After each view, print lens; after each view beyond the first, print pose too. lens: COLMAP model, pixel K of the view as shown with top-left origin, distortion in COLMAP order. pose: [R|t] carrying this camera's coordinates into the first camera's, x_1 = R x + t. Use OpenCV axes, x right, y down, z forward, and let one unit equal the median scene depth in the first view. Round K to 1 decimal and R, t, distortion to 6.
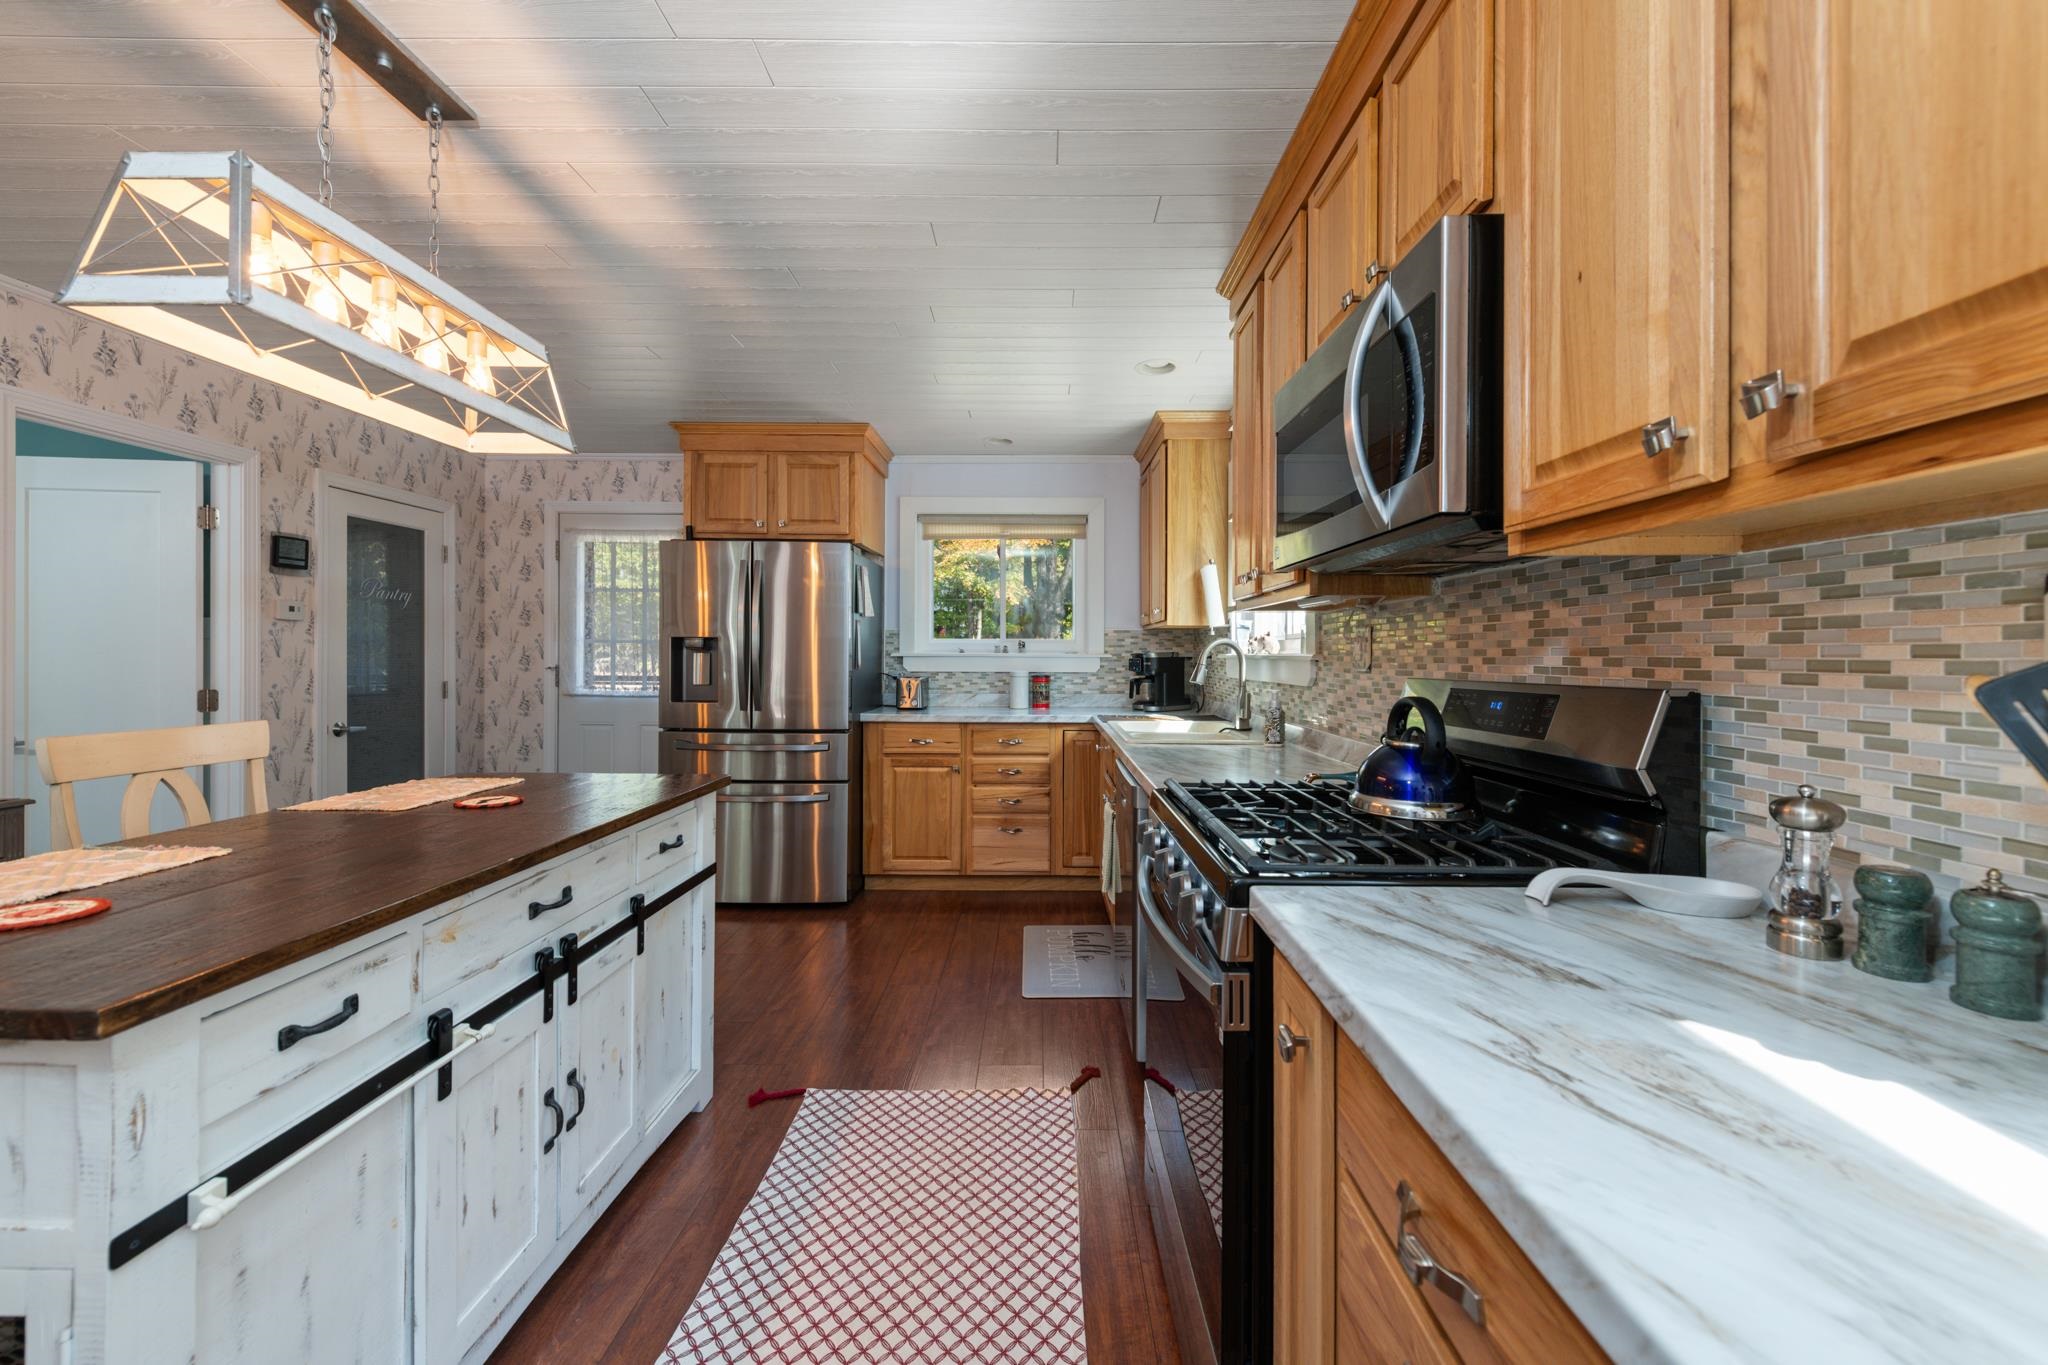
lens RADIAL K [[809.1, 0, 1036.6], [0, 809.1, 657.8], [0, 0, 1]] dist [0.016314, -0.005153]
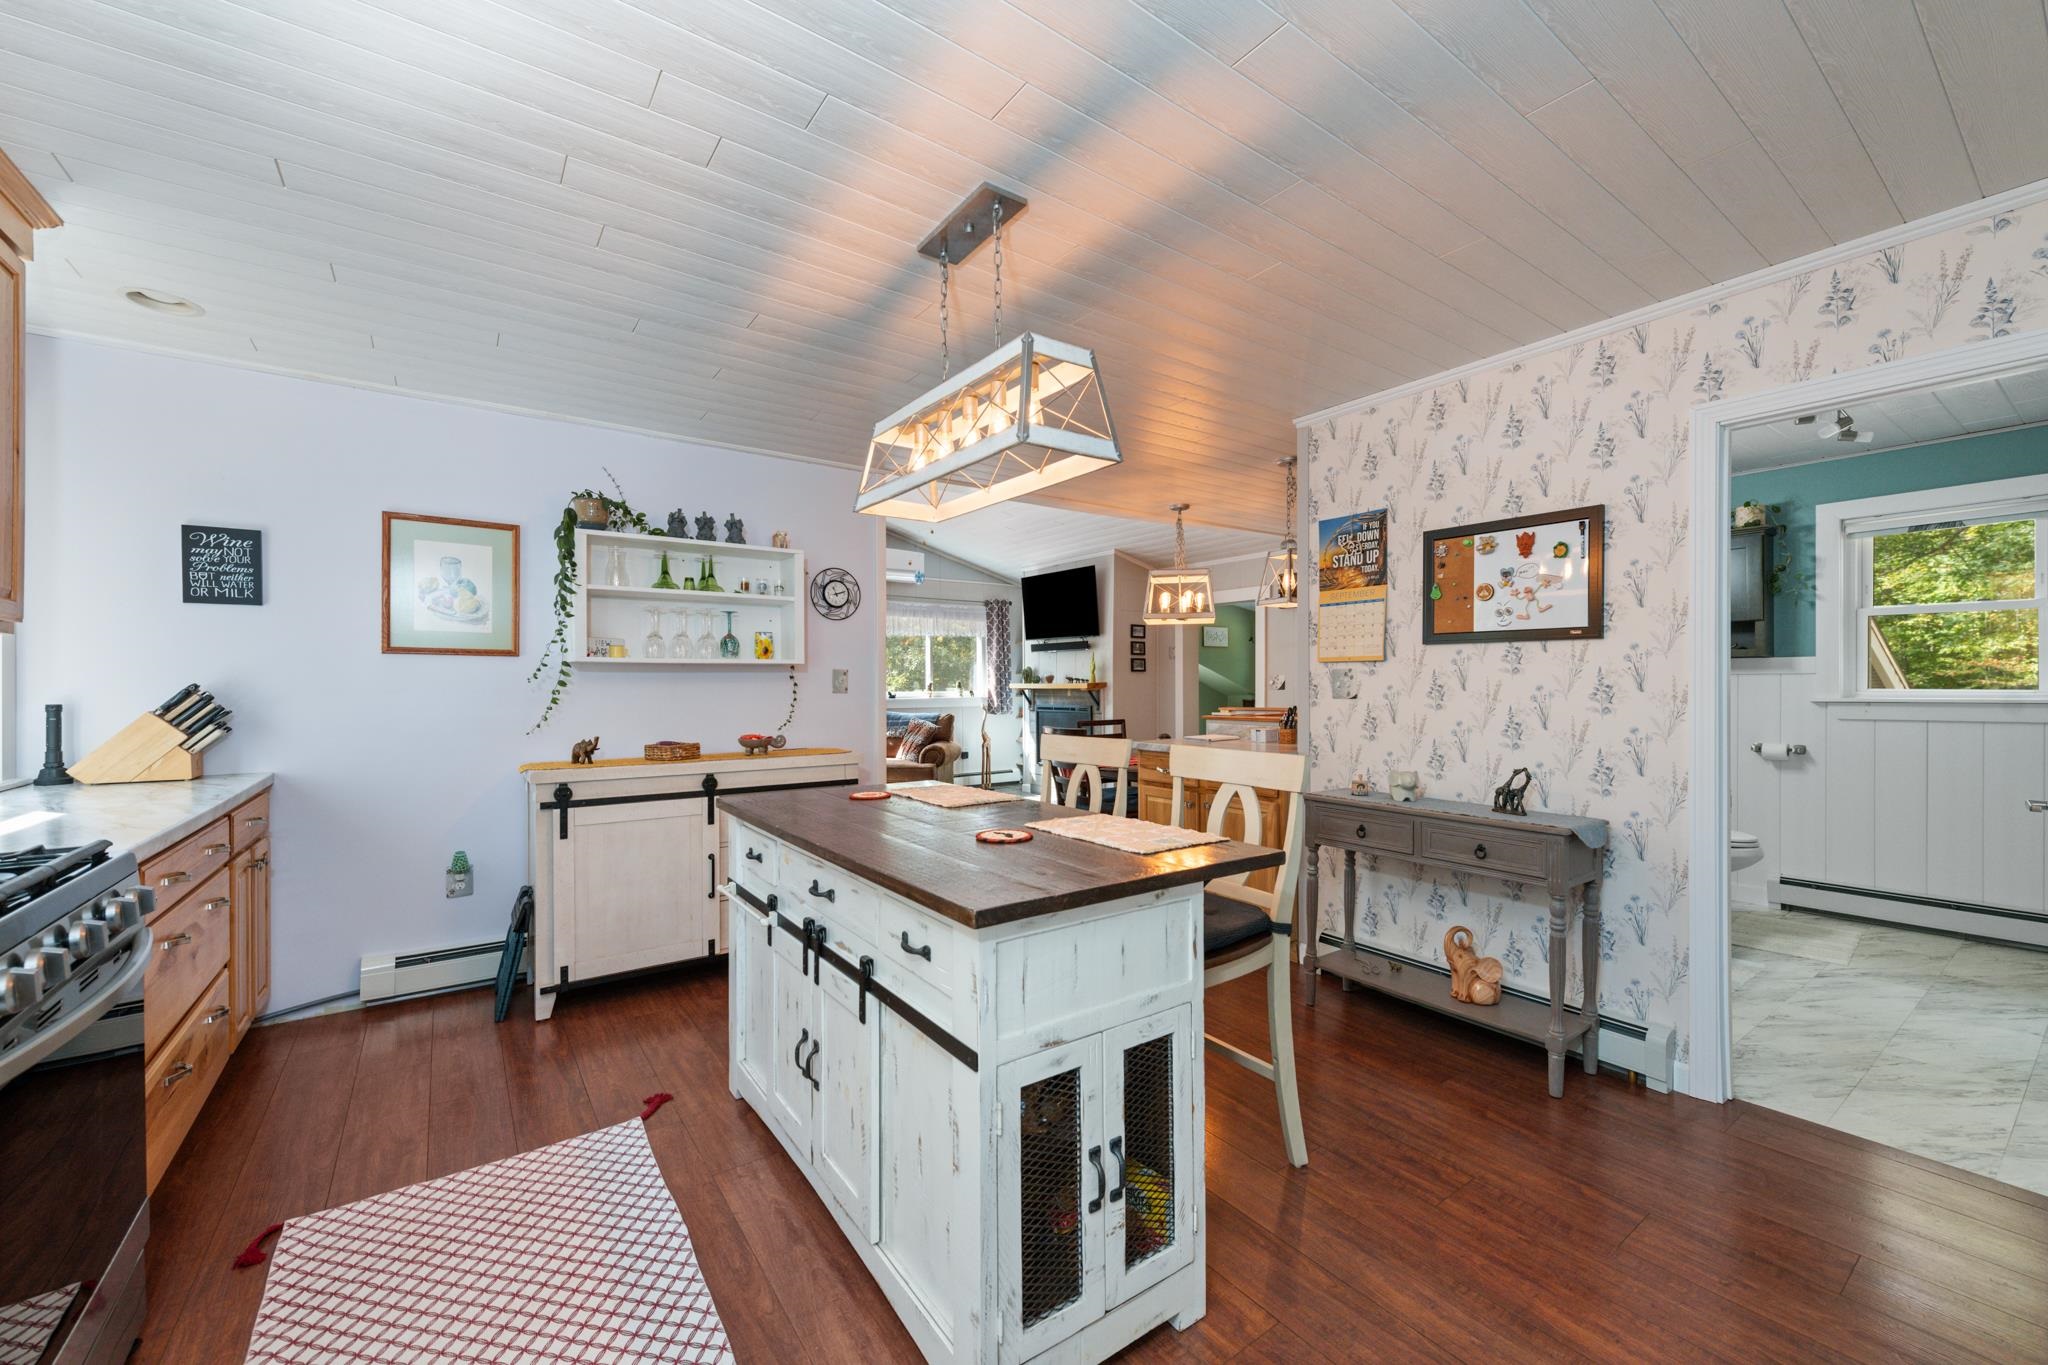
lens RADIAL K [[809.1, 0, 1027.4], [0, 809.1, 686.6], [0, 0, 1]] dist [0.016314, -0.005153]
pose [[-0.810200, -0.002575, -0.586148, -0.075042], [-0.004130, 0.999991, 0.001315, -0.006468], [0.586139, 0.003487, -0.810203, 1.283127]]
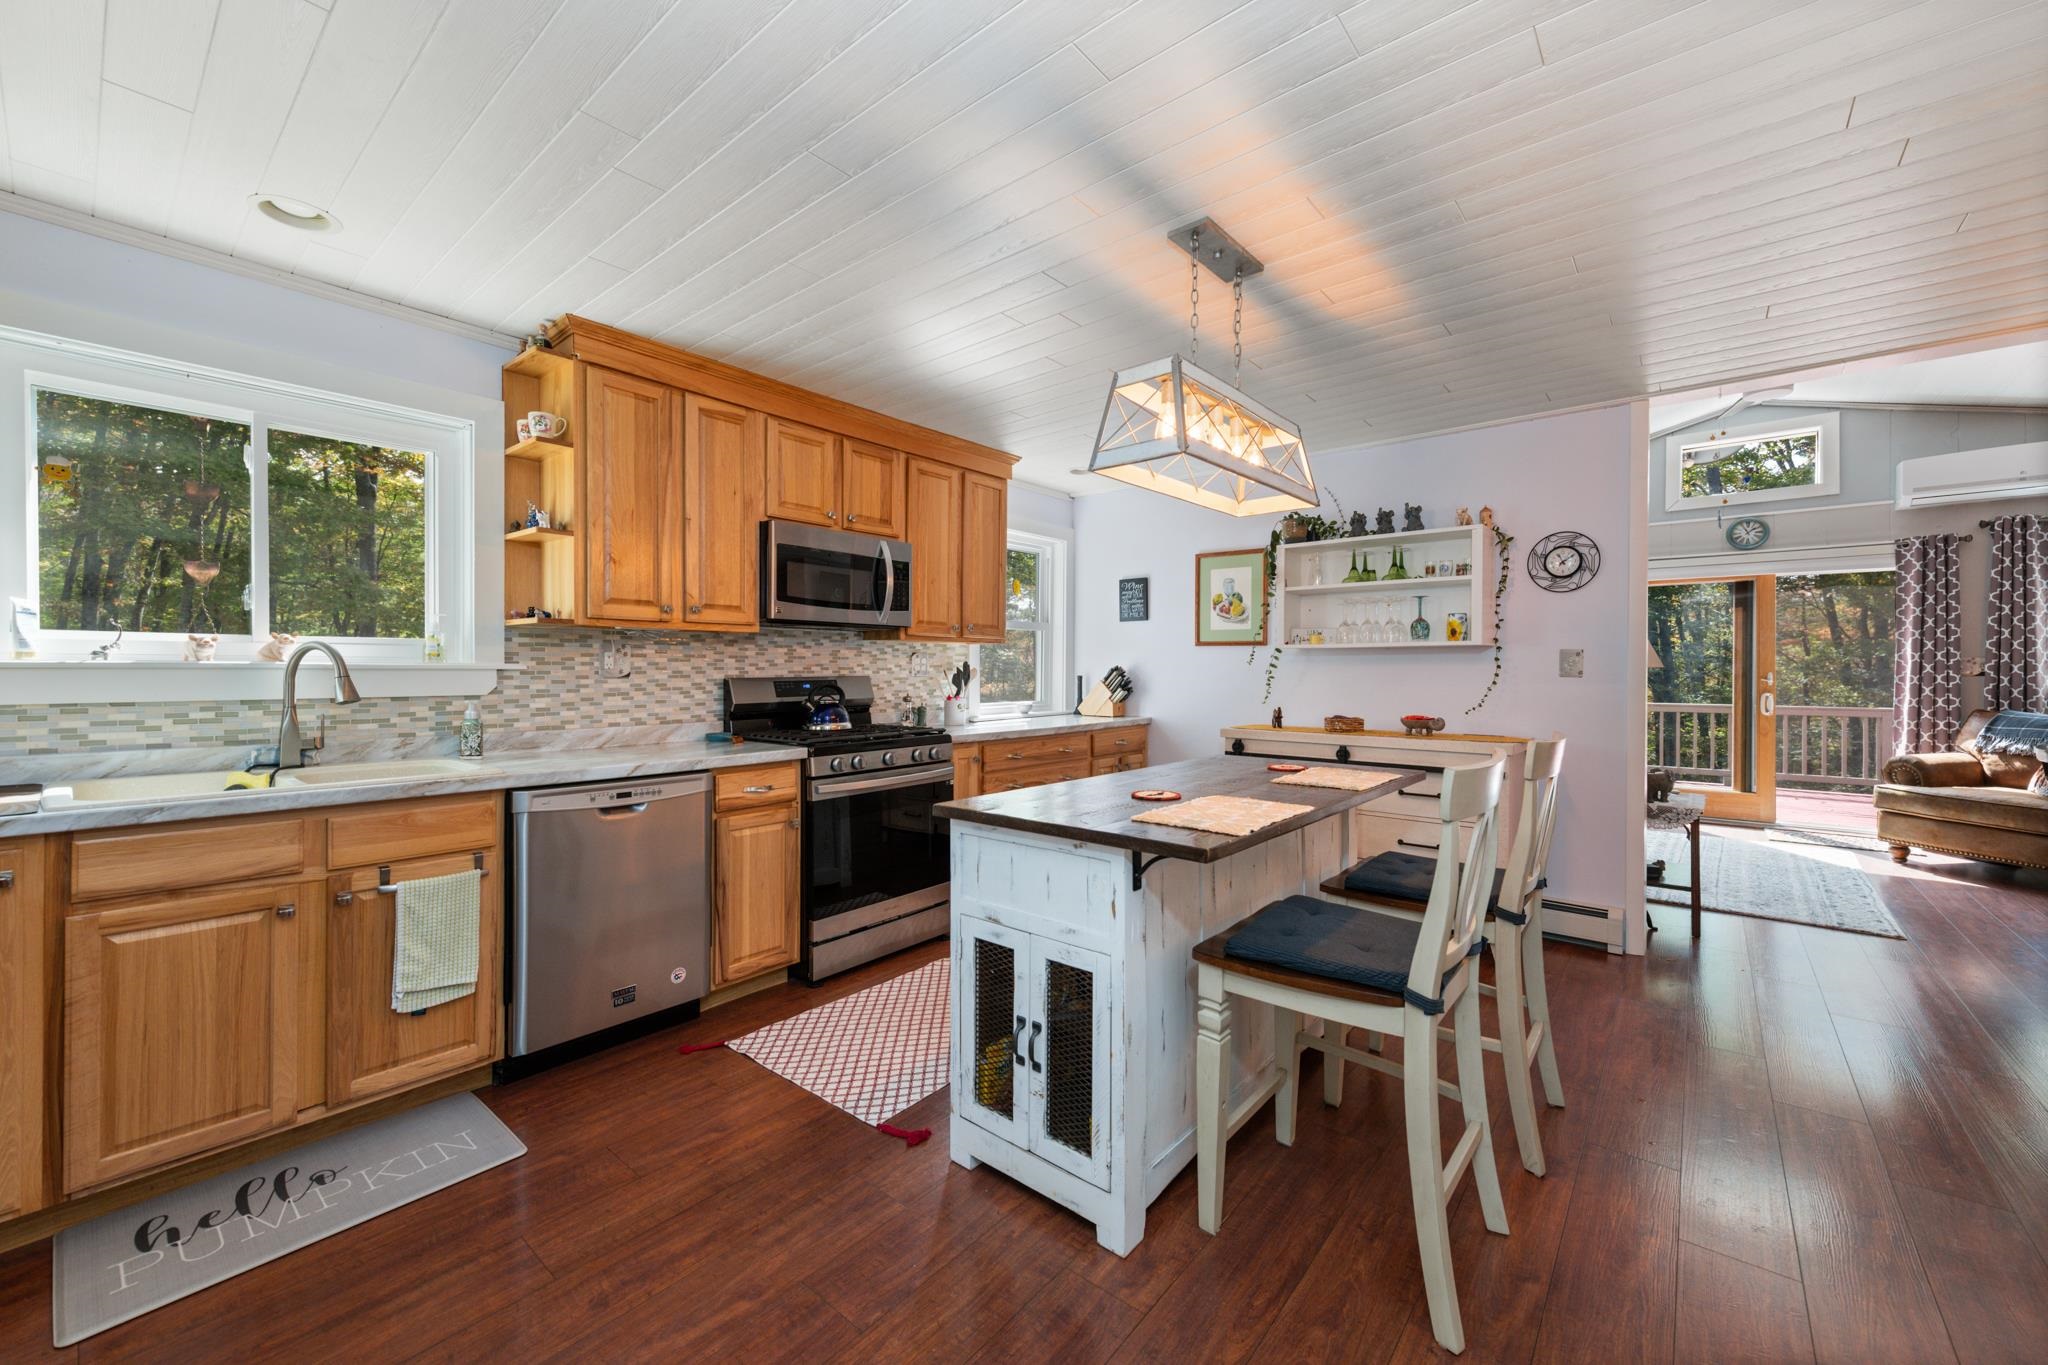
lens RADIAL K [[809.1, 0, 1038.2], [0, 809.1, 674.6], [0, 0, 1]] dist [0.016314, -0.005153]
pose [[-0.777052, -0.011939, 0.629323, -0.893823], [-0.004587, 0.999901, 0.013305, -0.007913], [-0.629420, 0.007451, -0.777030, 1.413579]]
